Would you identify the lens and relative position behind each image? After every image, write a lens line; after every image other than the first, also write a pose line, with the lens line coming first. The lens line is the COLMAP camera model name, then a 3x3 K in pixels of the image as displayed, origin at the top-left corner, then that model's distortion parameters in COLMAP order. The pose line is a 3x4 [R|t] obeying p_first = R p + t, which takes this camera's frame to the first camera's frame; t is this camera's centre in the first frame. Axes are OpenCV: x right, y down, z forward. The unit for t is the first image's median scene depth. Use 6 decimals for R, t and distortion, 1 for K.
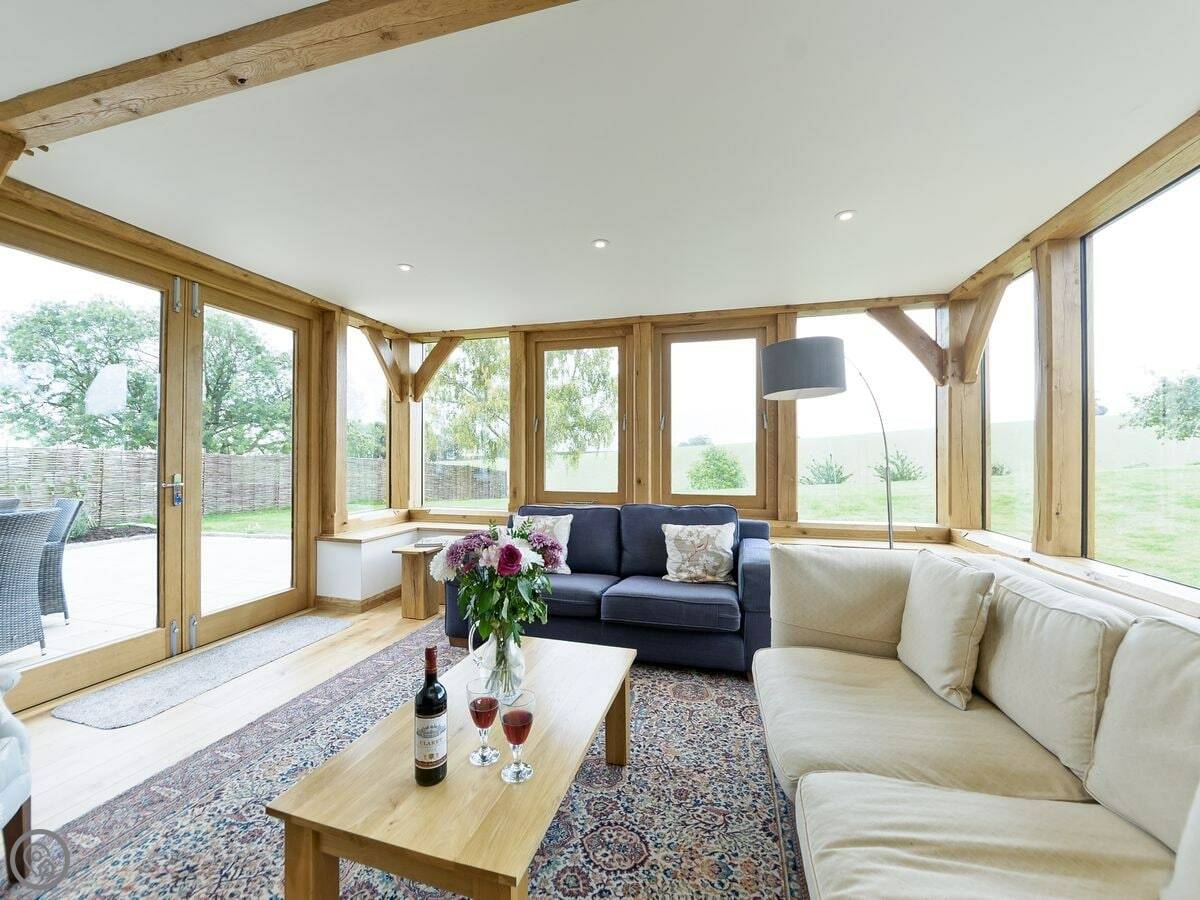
lens RADIAL K [[478.6, 0, 601.3], [0, 478.6, 452.0], [0, 0, 1]] dist [-0.001984, -0.000481]
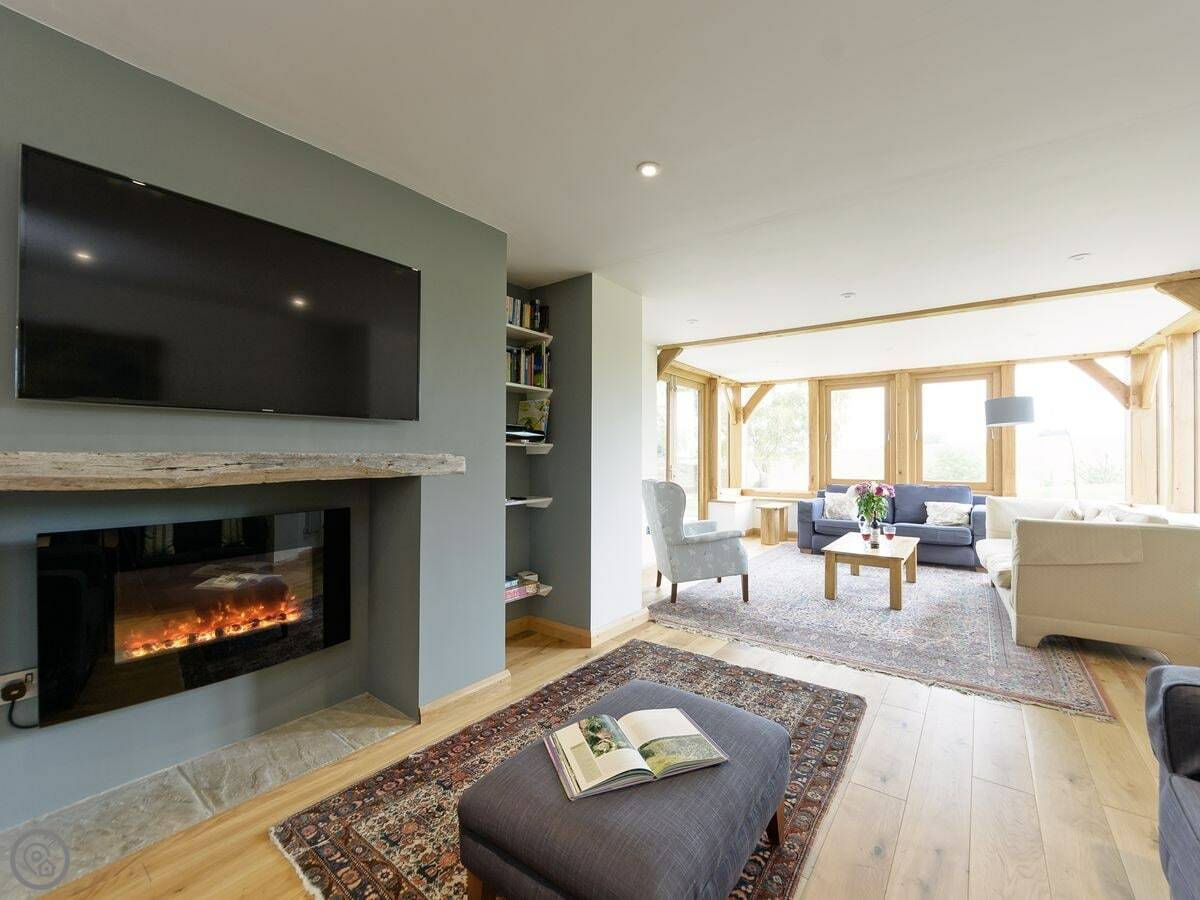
lens RADIAL K [[552.9, 0, 588.1], [0, 552.9, 454.5], [0, 0, 1]] dist [-0.014315, -0.000552]
pose [[0.940767, -0.002404, -0.339046, -0.292933], [0.003846, 0.999986, 0.003583, -0.009414], [0.339033, -0.004674, 0.940763, -1.135952]]
